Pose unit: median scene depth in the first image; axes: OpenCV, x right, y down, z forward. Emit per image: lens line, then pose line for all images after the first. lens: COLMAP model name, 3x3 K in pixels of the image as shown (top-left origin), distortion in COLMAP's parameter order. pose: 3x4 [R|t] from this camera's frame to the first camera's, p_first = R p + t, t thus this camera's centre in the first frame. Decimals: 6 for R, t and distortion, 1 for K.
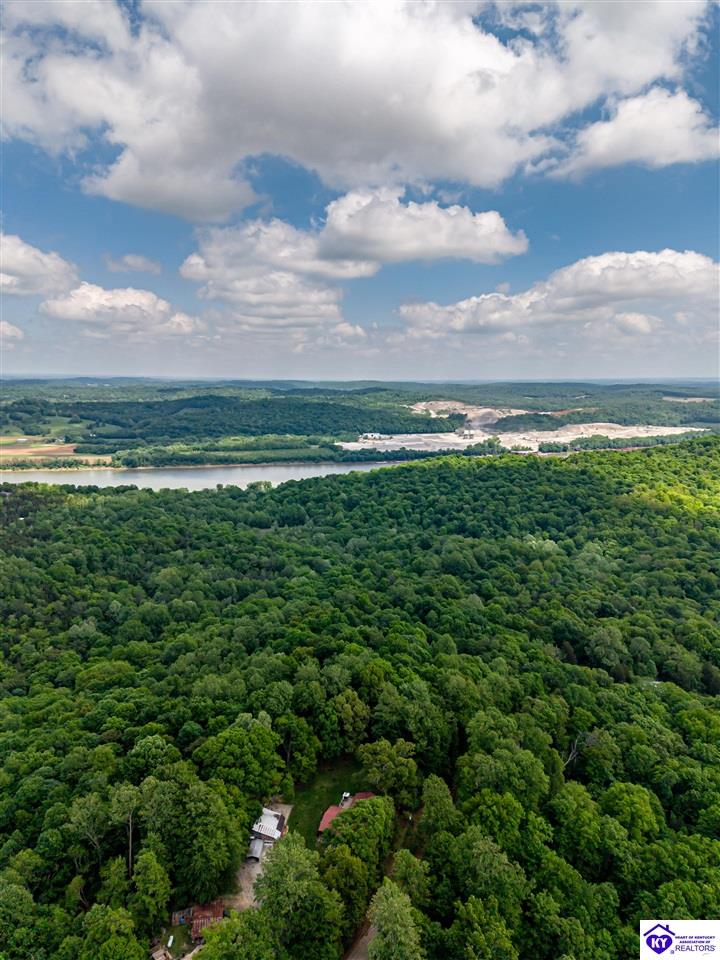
lens RADIAL K [[611.0, 0, 360.0], [0, 611.0, 480.0], [0, 0, 1]] dist [0.264091, -0.267010]
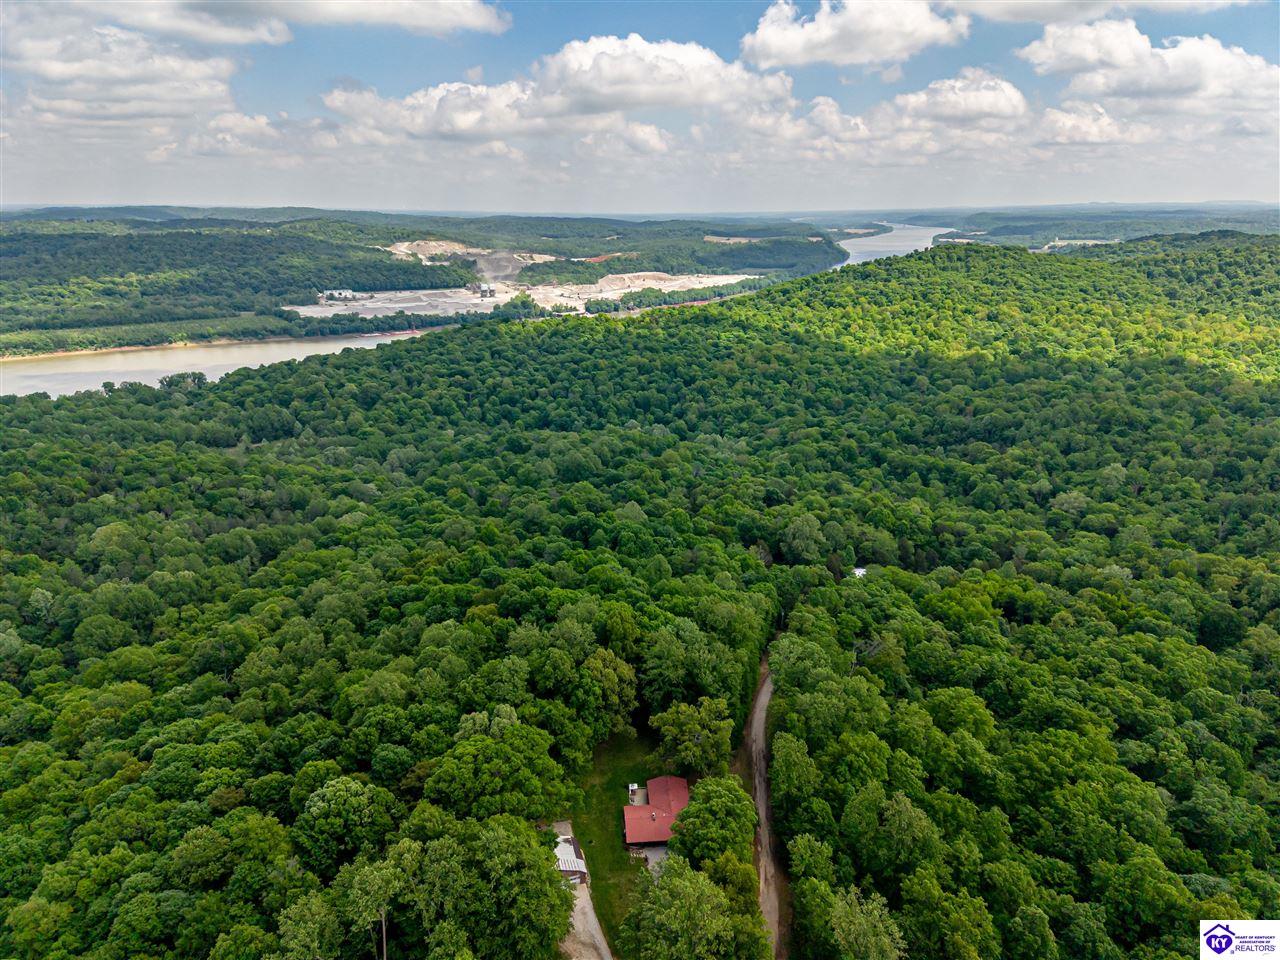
lens RADIAL K [[814.6, 0, 643.2], [0, 814.6, 494.0], [0, 0, 1]] dist [0.264091, -0.267010]
pose [[0.926209, -0.125683, 0.355444, -0.074741], [0.066176, 0.982357, 0.174917, 0.001474], [-0.371157, -0.138488, 0.918185, 0.043607]]
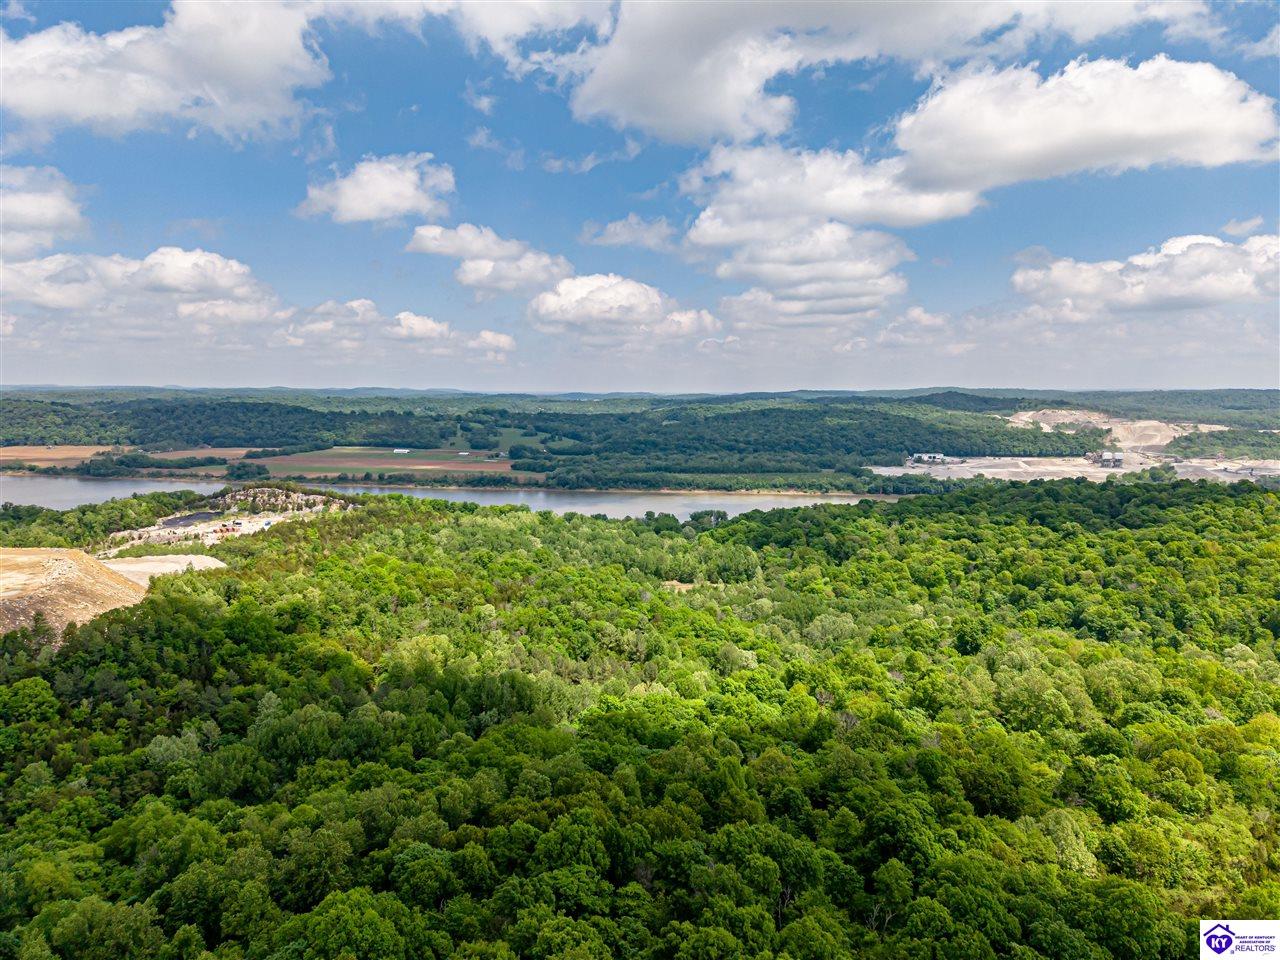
lens RADIAL K [[814.6, 0, 643.2], [0, 814.6, 494.0], [0, 0, 1]] dist [0.264091, -0.267010]
pose [[0.945295, 0.040931, -0.323639, 0.055823], [-0.053937, 0.998053, -0.031315, 0.019624], [0.321728, 0.047058, 0.945662, 0.235791]]
